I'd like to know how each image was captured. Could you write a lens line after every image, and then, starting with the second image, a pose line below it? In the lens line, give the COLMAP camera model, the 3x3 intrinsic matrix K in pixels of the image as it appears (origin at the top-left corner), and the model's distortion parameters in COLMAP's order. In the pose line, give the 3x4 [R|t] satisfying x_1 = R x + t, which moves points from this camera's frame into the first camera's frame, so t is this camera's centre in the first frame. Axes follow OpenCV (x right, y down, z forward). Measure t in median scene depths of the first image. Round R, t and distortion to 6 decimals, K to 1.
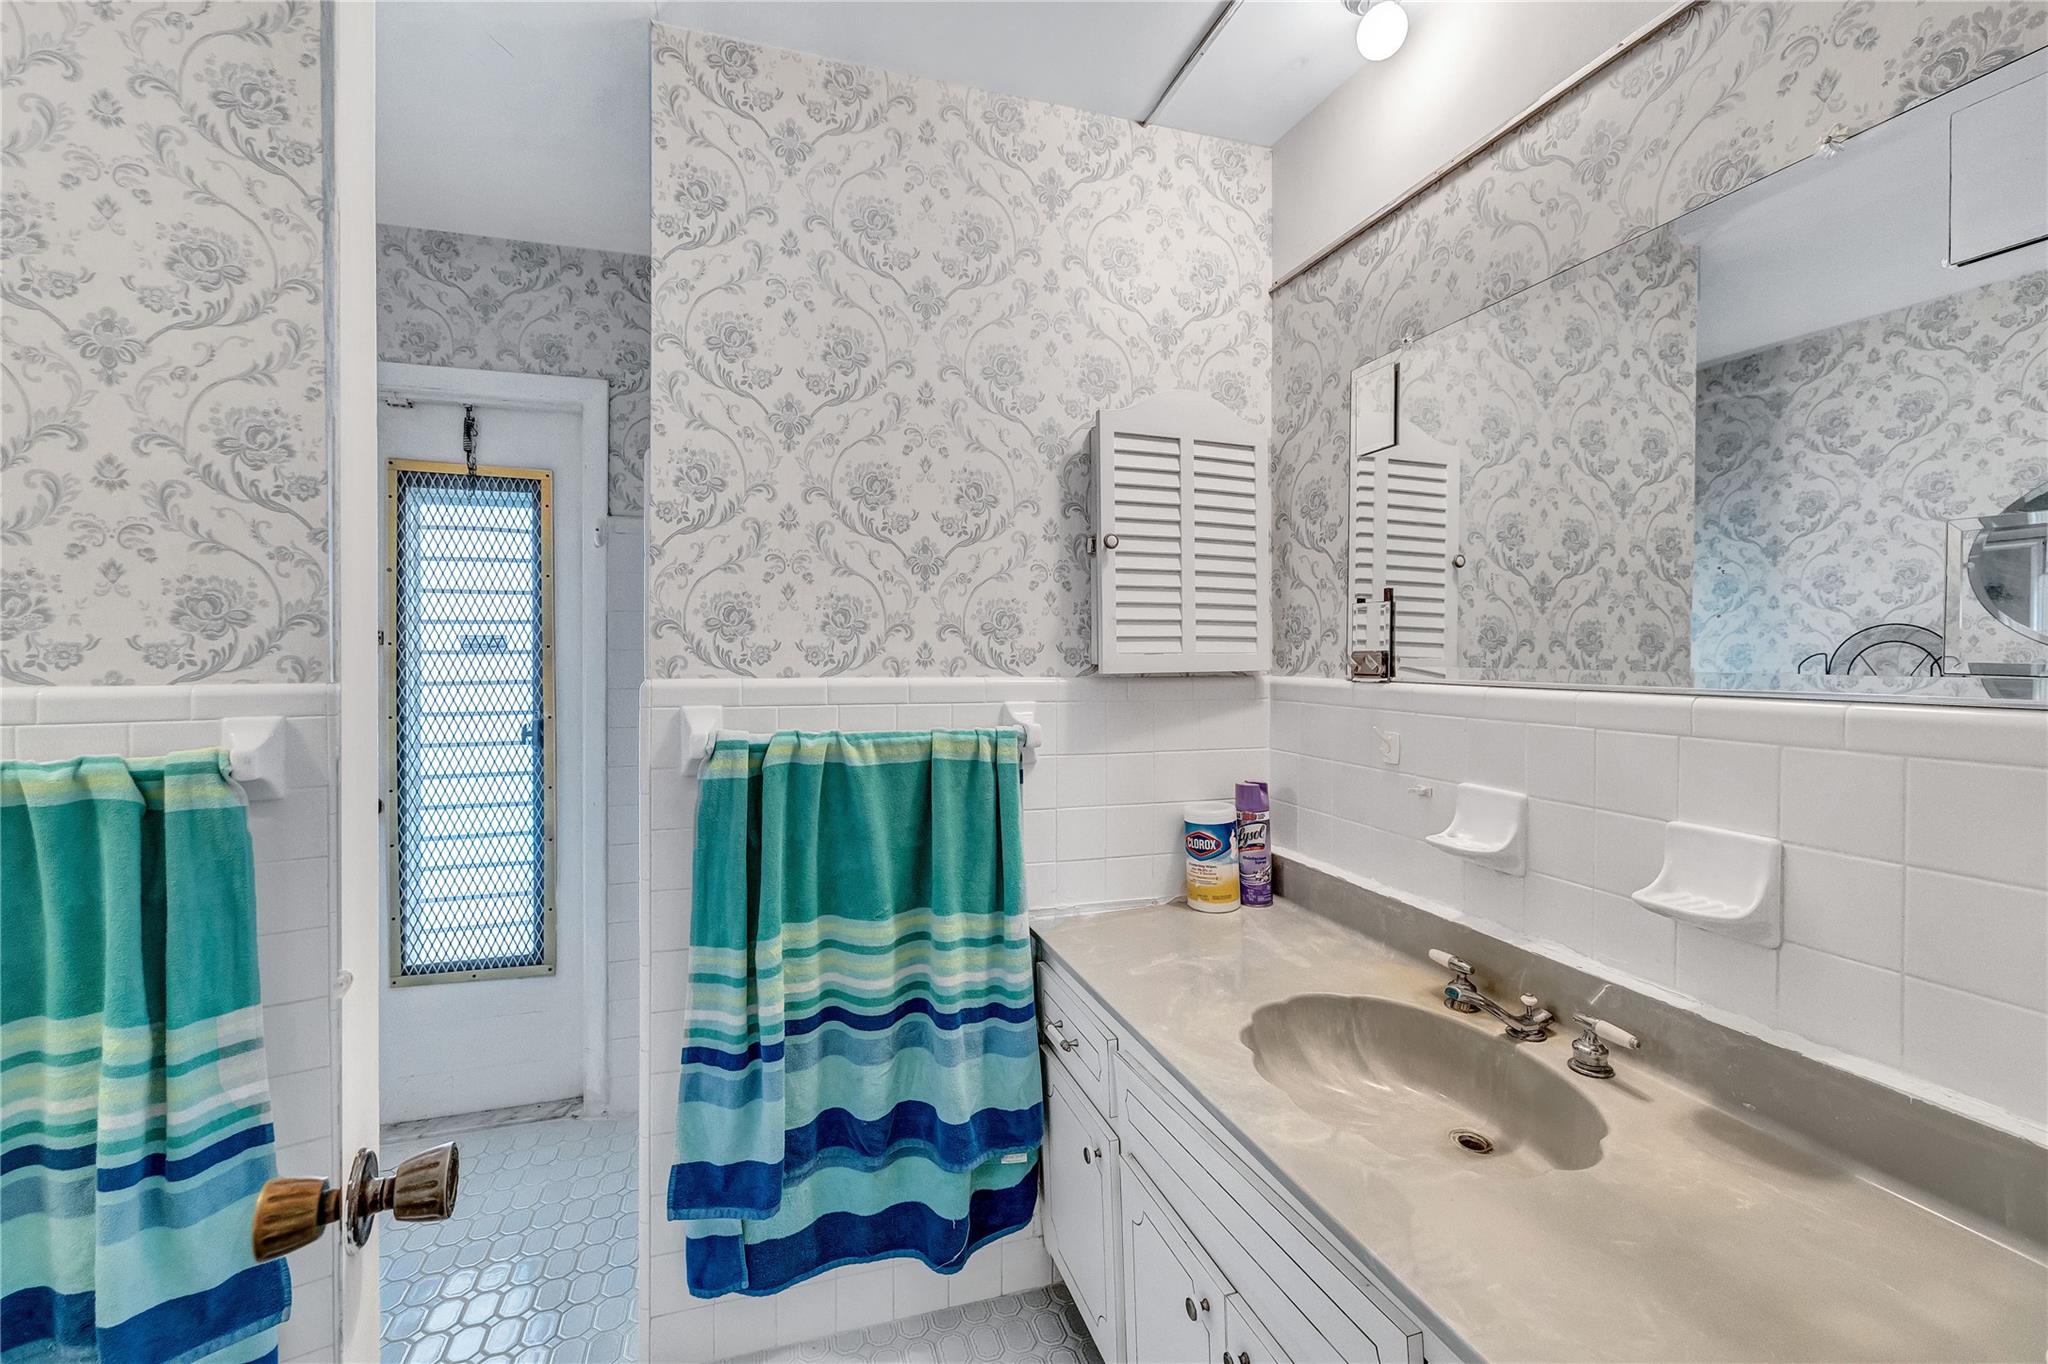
lens RADIAL K [[867.5, 0, 1008.2], [0, 867.5, 675.3], [0, 0, 1]] dist [0.003088, -0.001215]
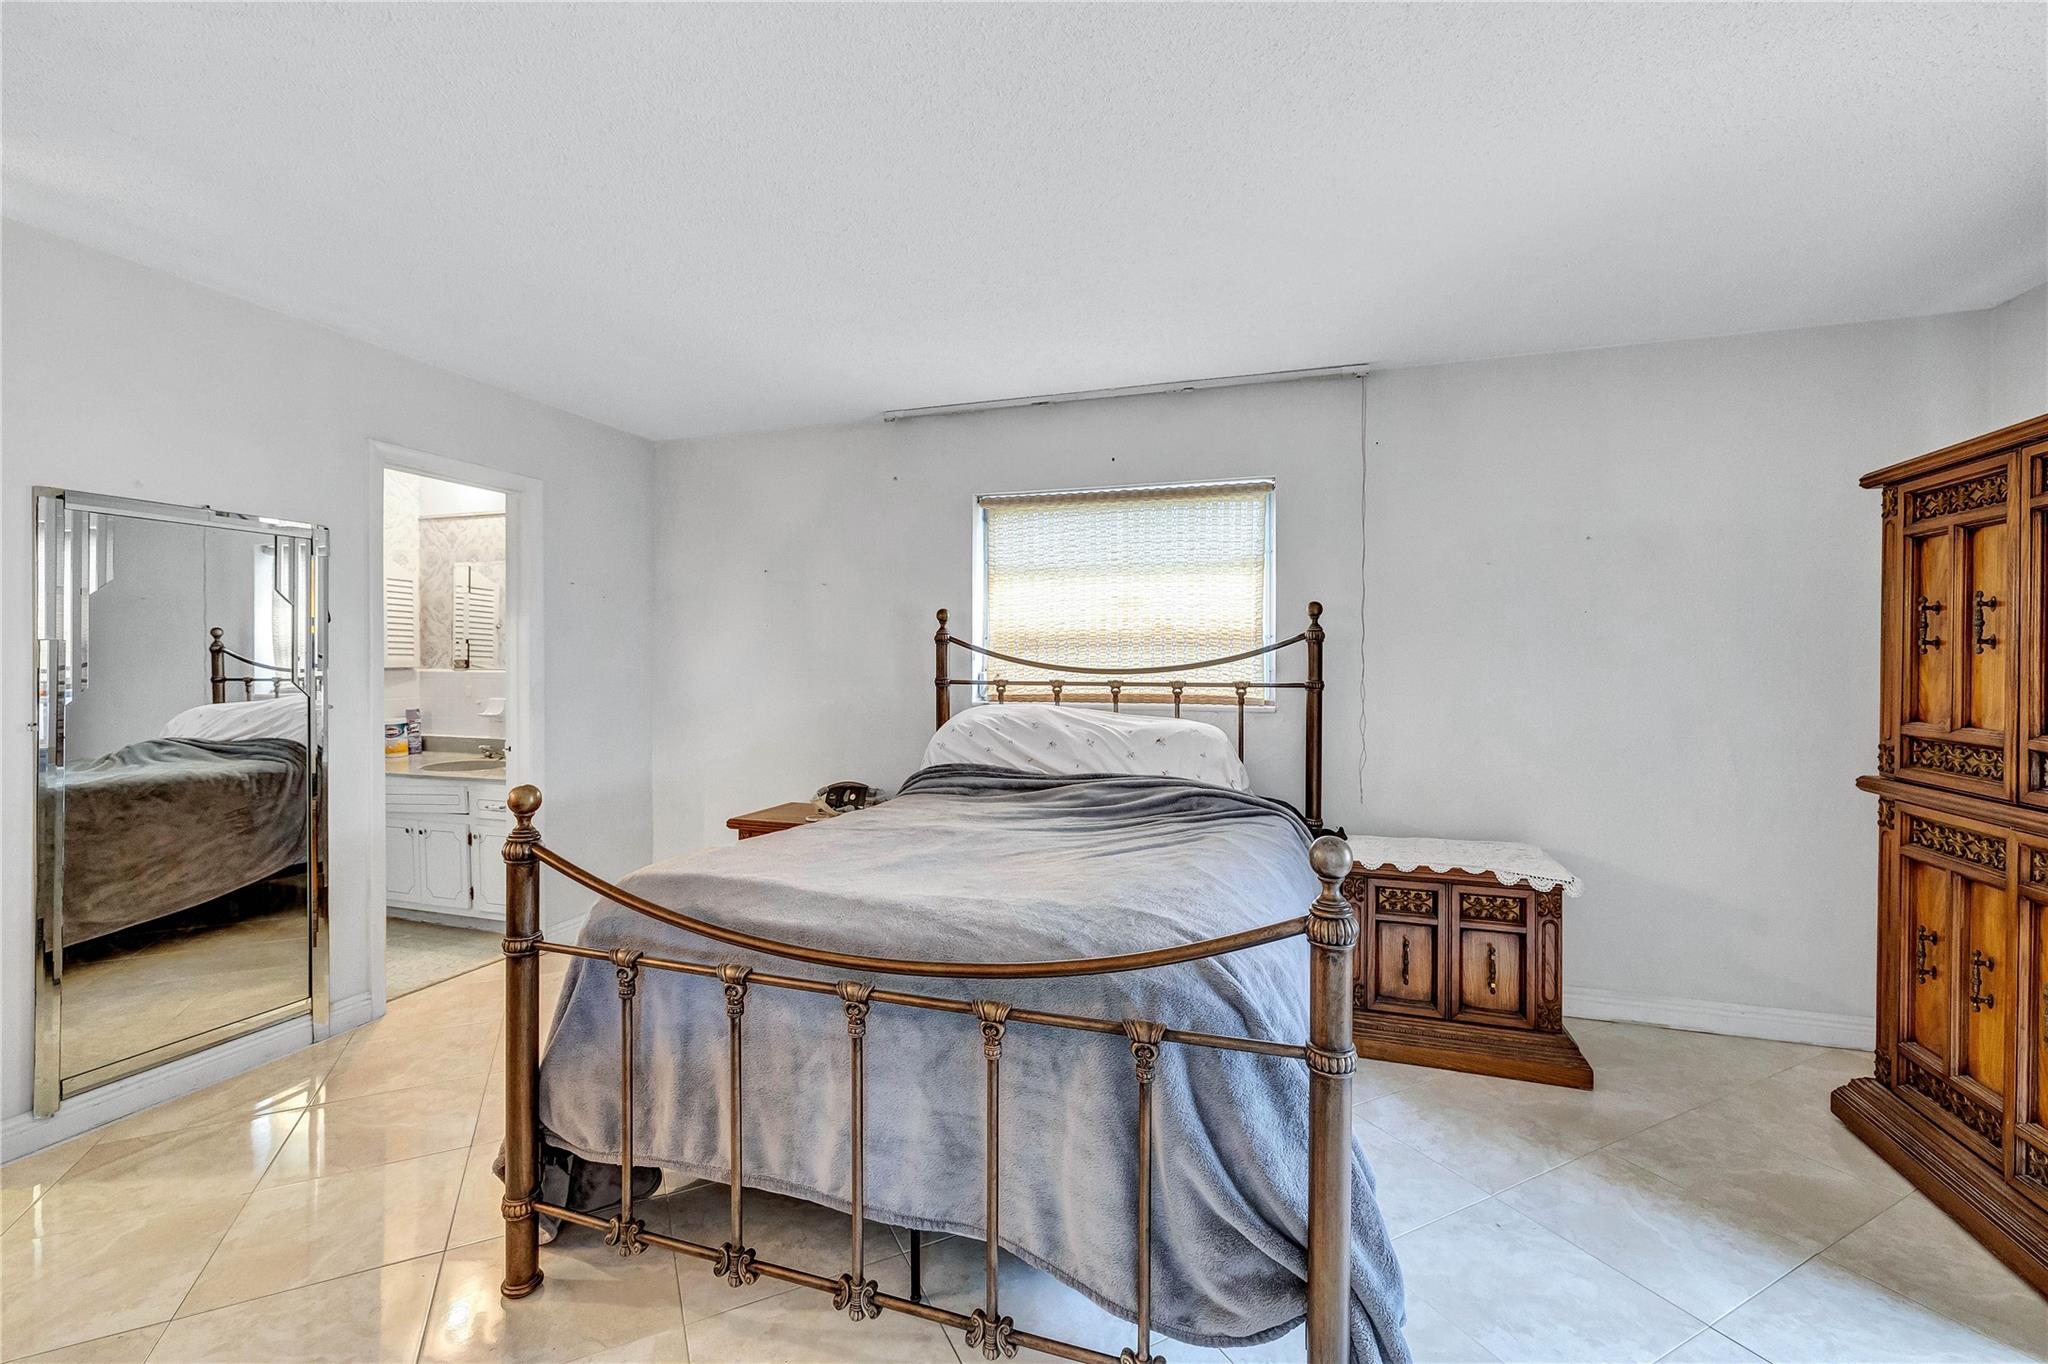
lens RADIAL K [[867.5, 0, 1012.5], [0, 867.5, 661.6], [0, 0, 1]] dist [0.003088, -0.001215]
pose [[0.589236, 0.001307, 0.807960, -0.788522], [0.012739, 0.999859, -0.010908, 0.031324], [-0.807861, 0.016720, 0.589136, -2.058558]]
